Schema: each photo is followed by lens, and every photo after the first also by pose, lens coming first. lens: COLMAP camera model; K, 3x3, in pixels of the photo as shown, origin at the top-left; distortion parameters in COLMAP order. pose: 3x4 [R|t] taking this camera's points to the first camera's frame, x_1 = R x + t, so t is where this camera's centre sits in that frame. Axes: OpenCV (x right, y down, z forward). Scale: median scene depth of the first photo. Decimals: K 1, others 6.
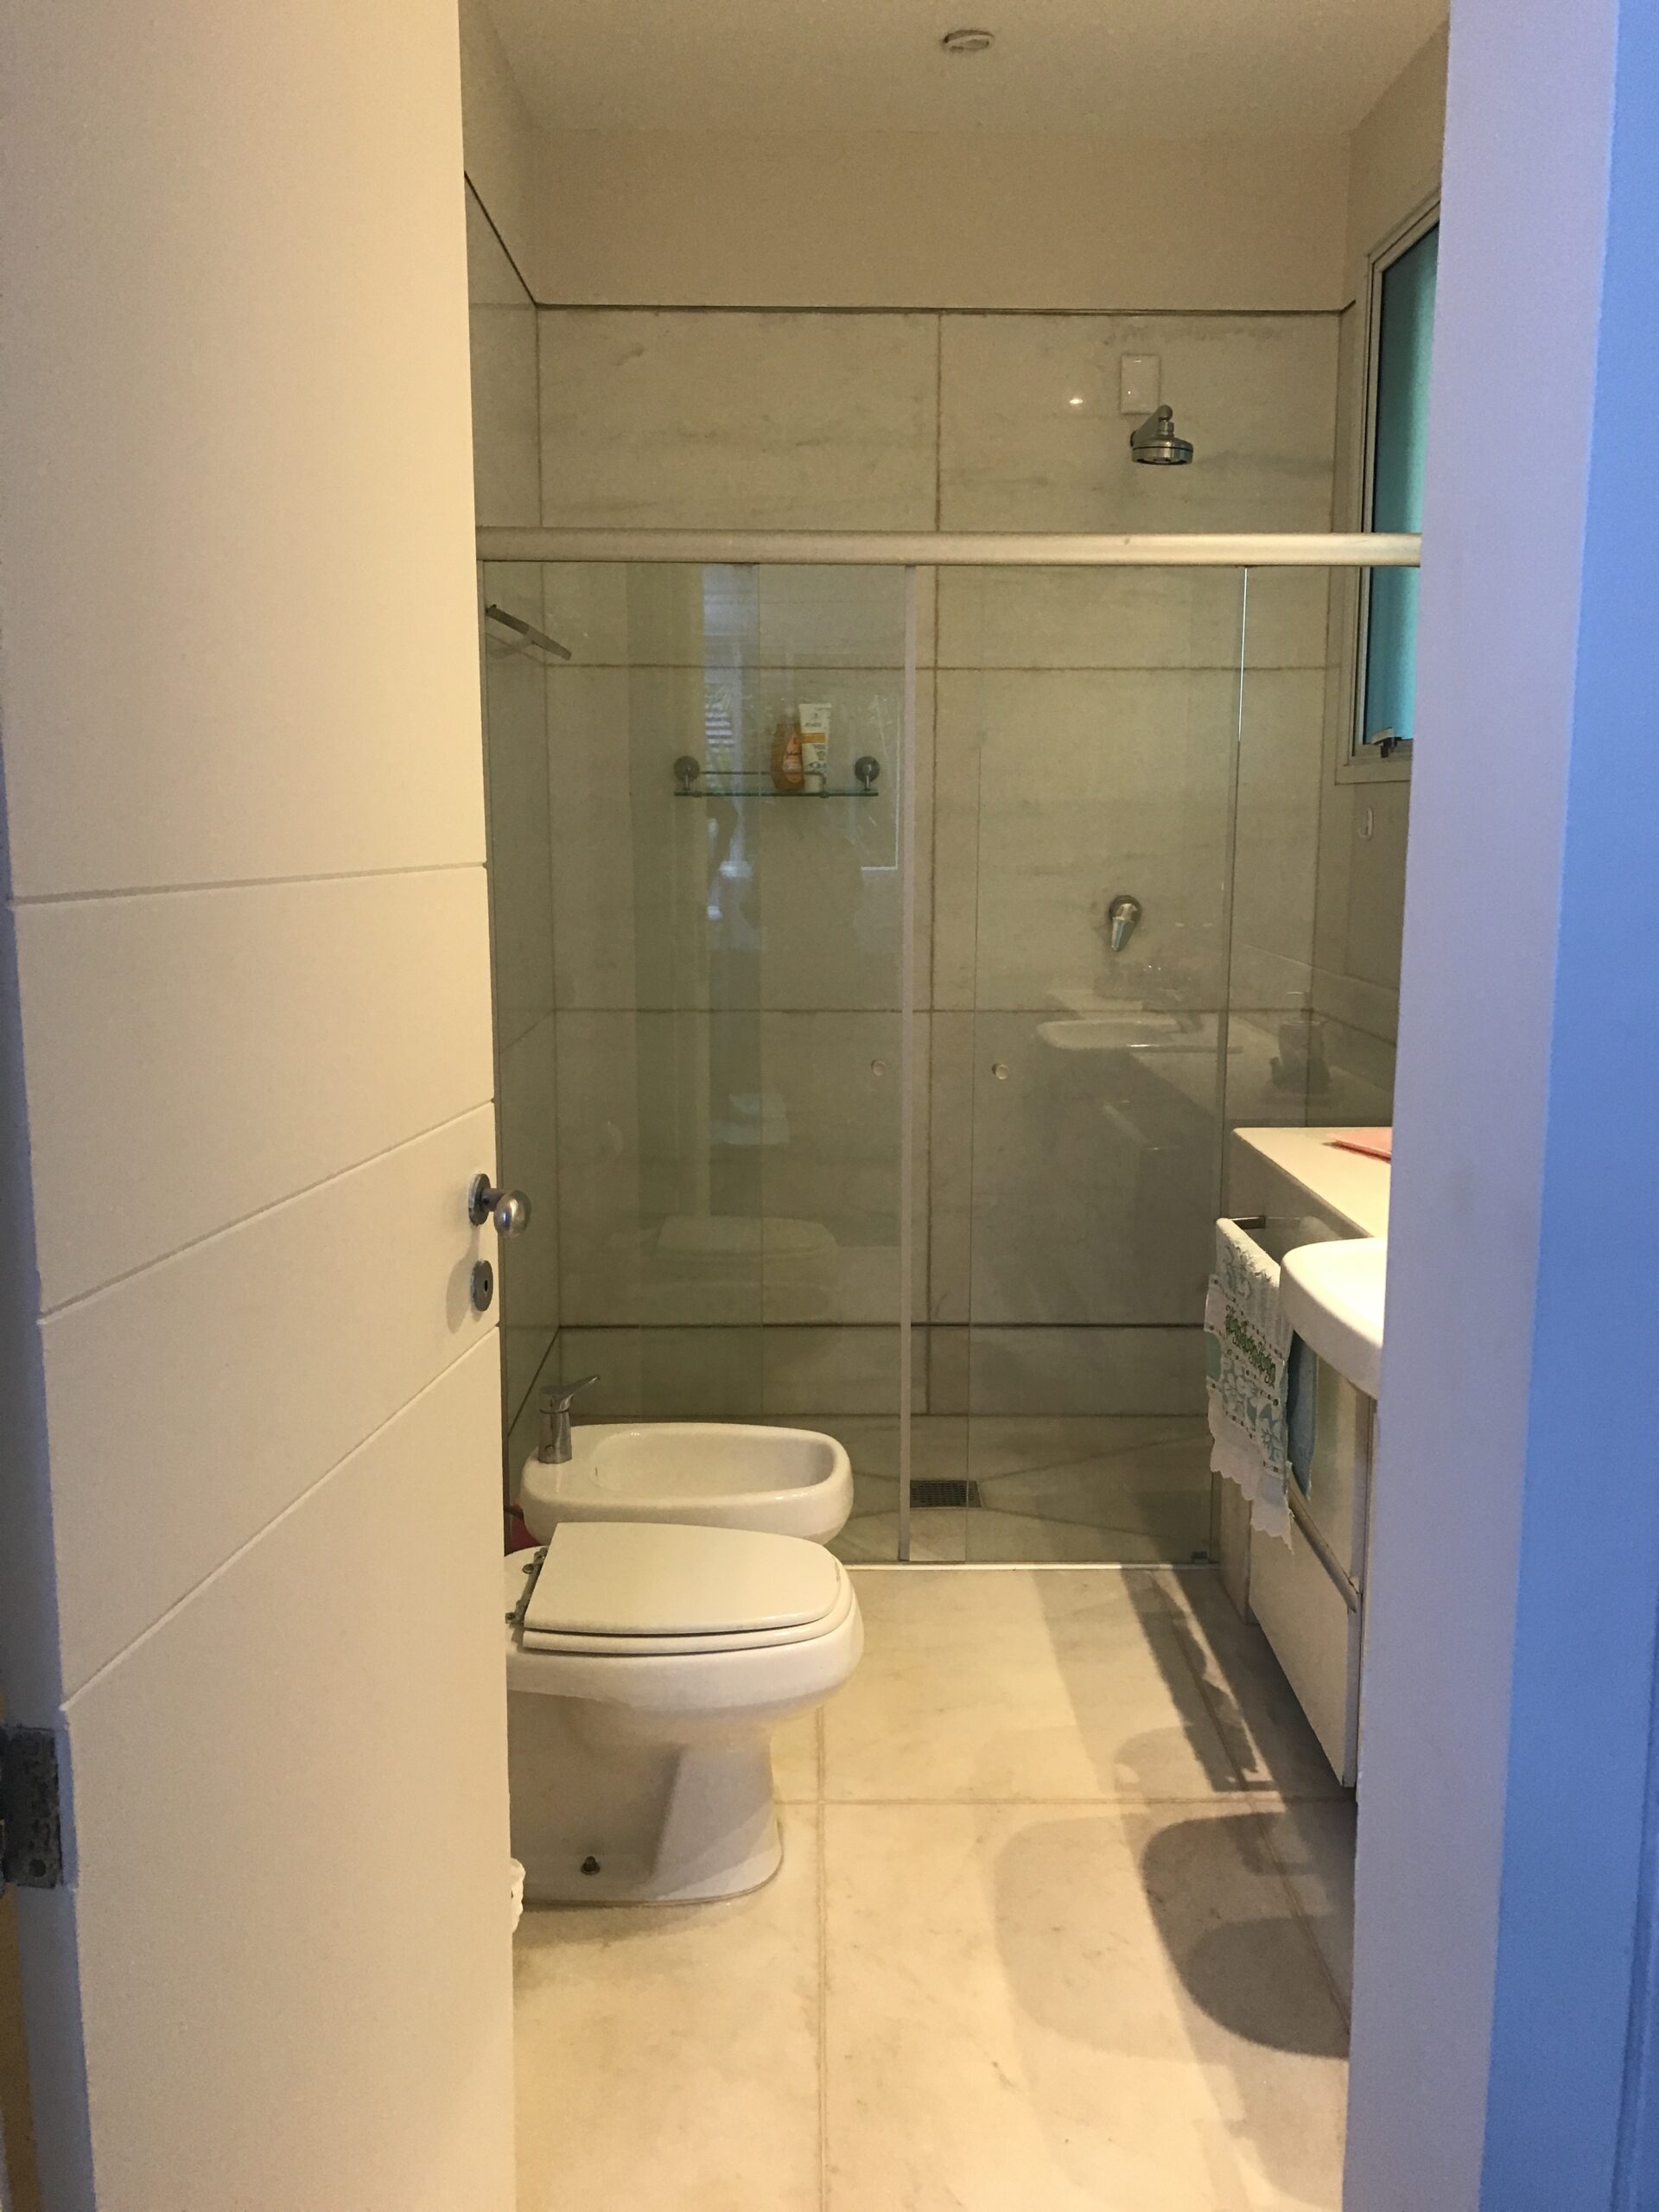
lens RADIAL K [[1811.3, 0, 831.7], [0, 1811.3, 1107.6], [0, 0, 1]] dist [0.048411, -0.048609]
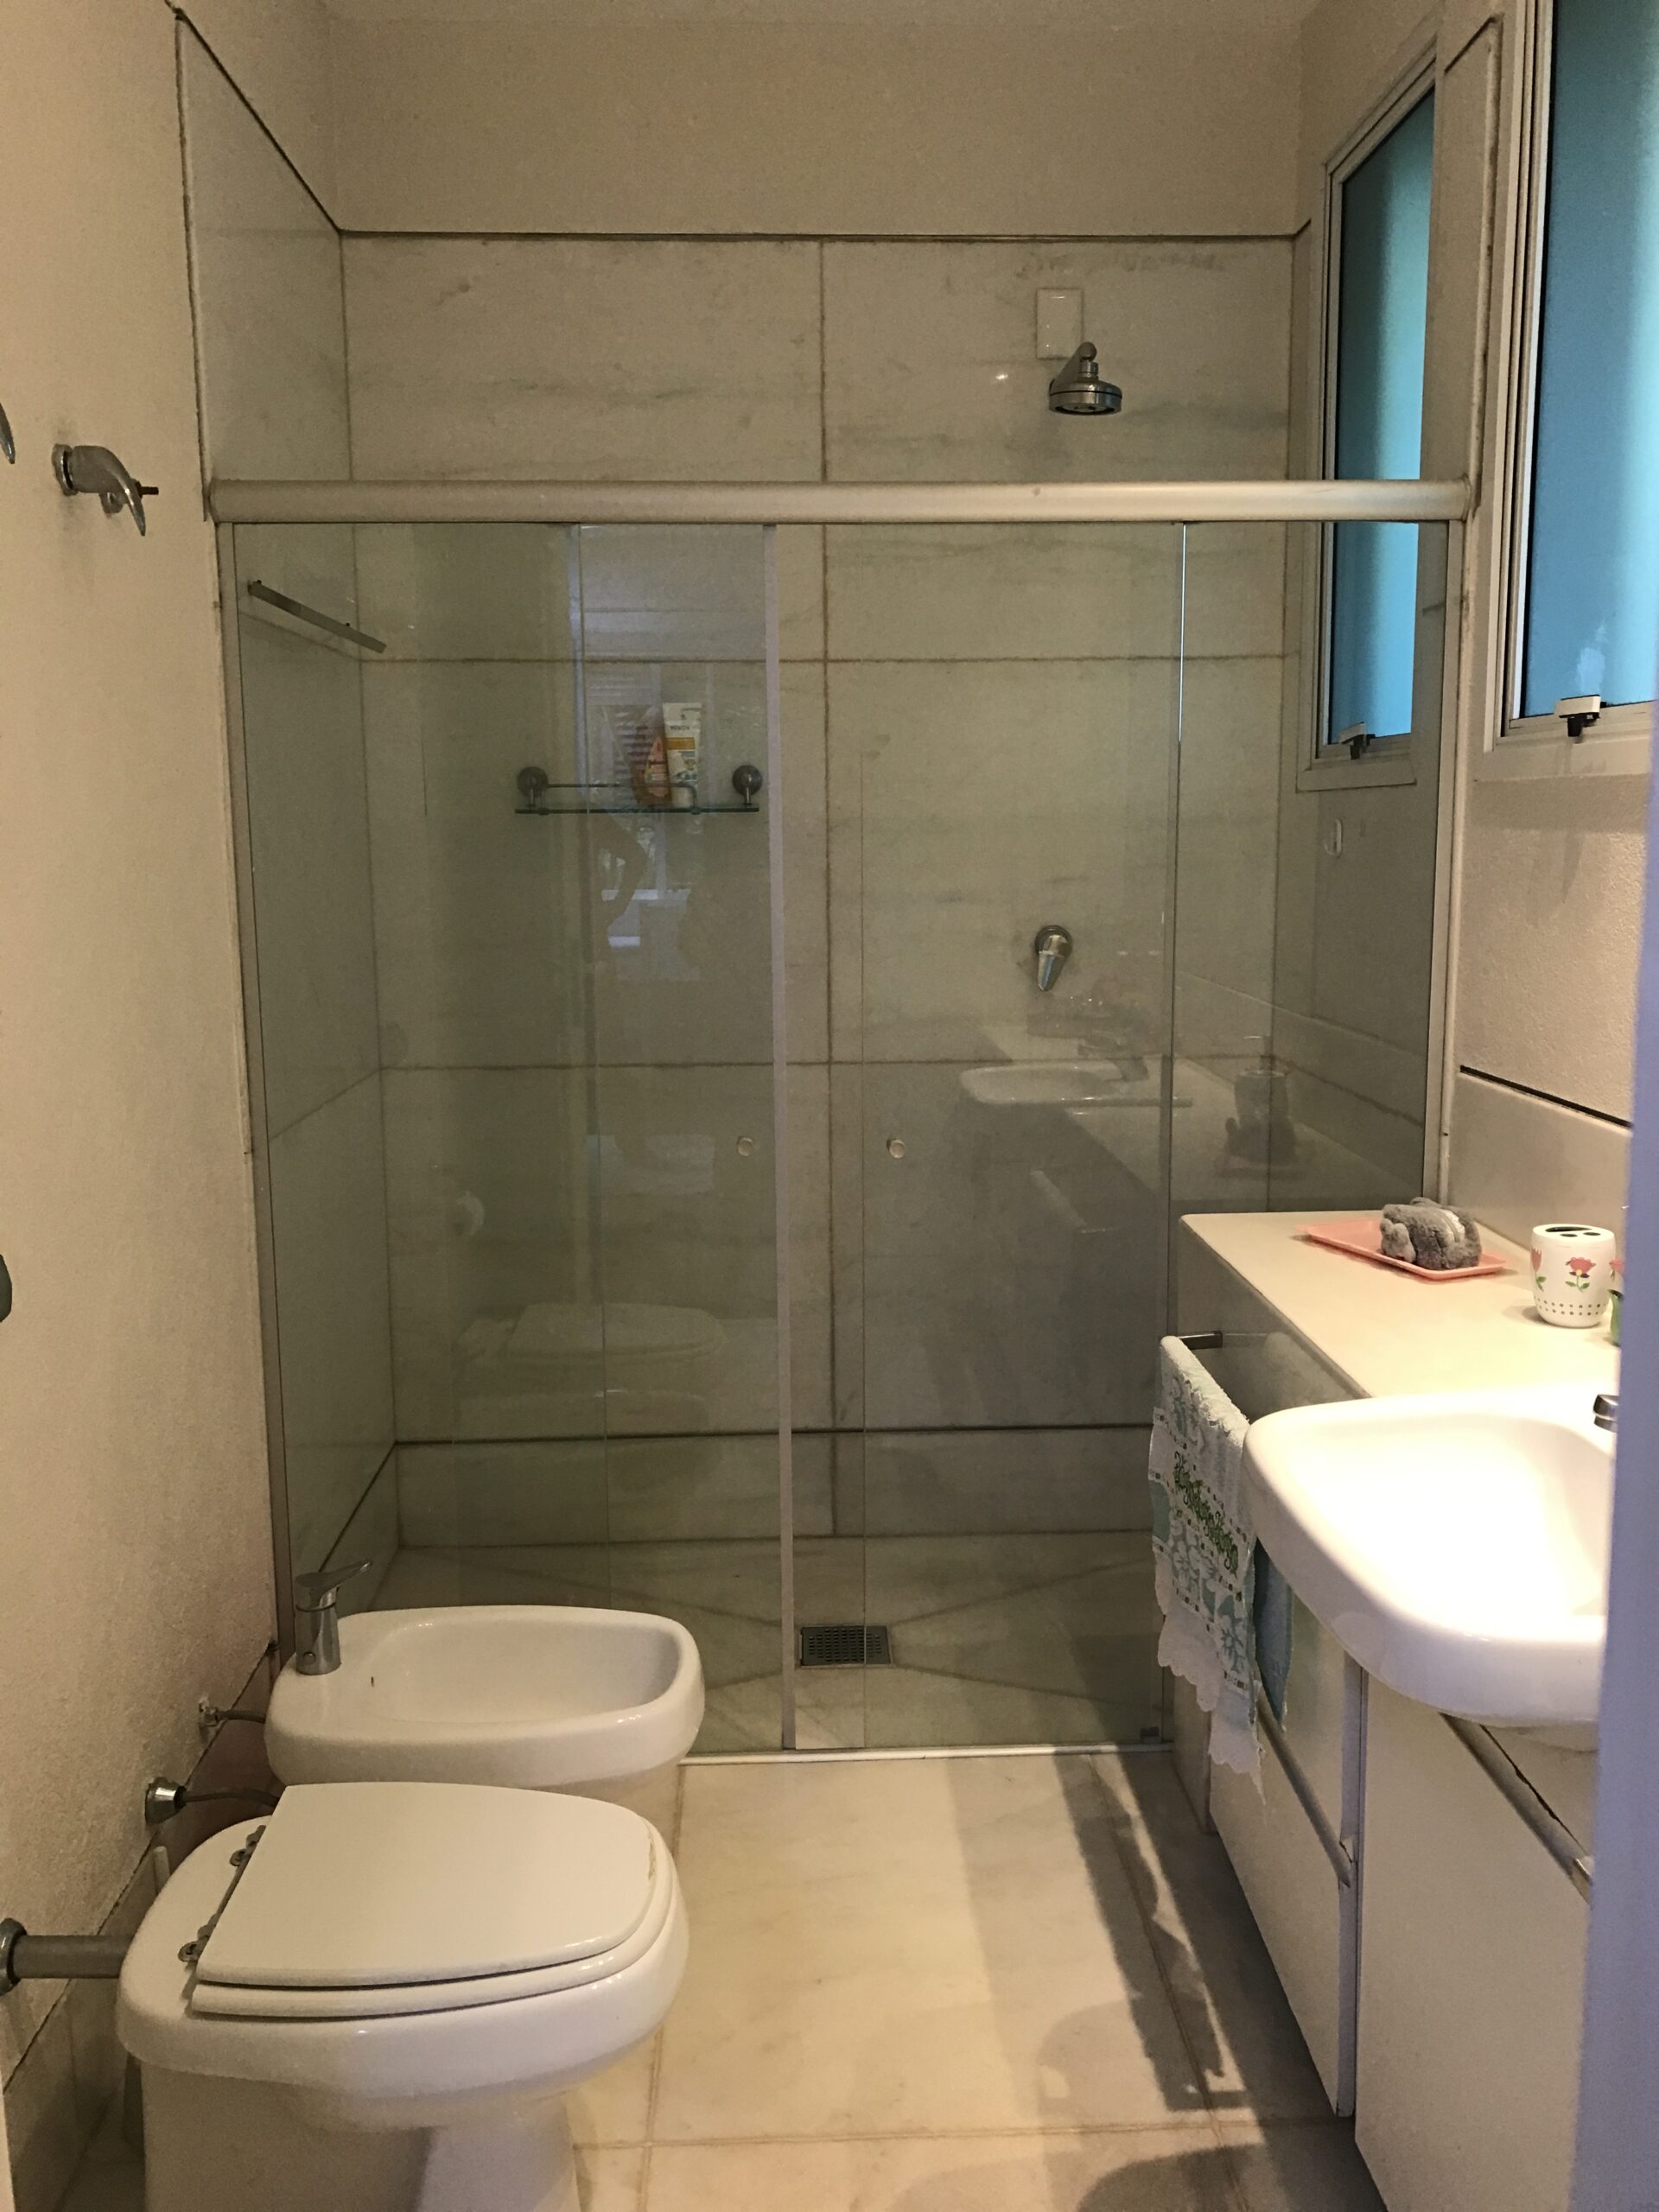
lens RADIAL K [[1811.3, 0, 830.1], [0, 1811.3, 1110.2], [0, 0, 1]] dist [0.048411, -0.048609]
pose [[0.999682, -0.015285, 0.020055, 0.041566], [0.015465, 0.999841, -0.008824, -0.026072], [-0.019917, 0.009131, 0.999760, 0.163637]]
